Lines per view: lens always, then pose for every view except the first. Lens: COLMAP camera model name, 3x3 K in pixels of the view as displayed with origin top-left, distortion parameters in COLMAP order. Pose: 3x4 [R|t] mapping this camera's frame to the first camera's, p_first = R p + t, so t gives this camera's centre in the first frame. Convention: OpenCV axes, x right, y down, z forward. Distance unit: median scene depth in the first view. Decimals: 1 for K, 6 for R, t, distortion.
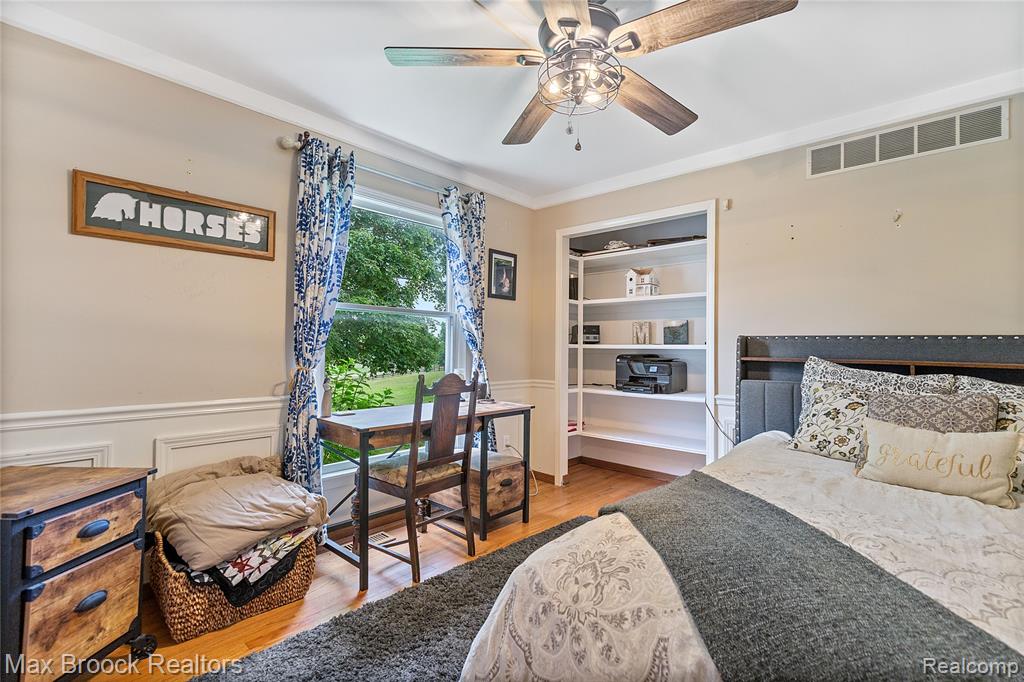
lens RADIAL K [[462.1, 0, 515.6], [0, 462.1, 340.1], [0, 0, 1]] dist [0.004717, 0.000155]
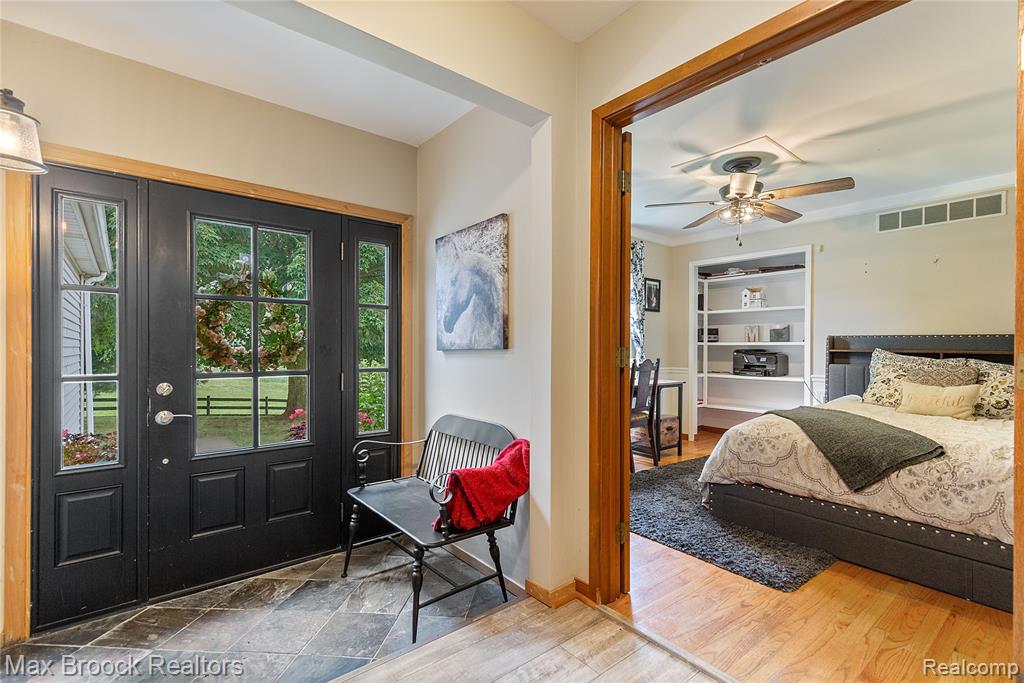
lens RADIAL K [[465.8, 0, 517.3], [0, 465.8, 348.0], [0, 0, 1]] dist [0.004287, 0.000156]
pose [[0.989119, -0.004500, -0.147051, -0.257879], [0.007020, 0.999837, 0.016619, -0.001241], [0.146952, -0.017470, 0.988989, -0.569780]]
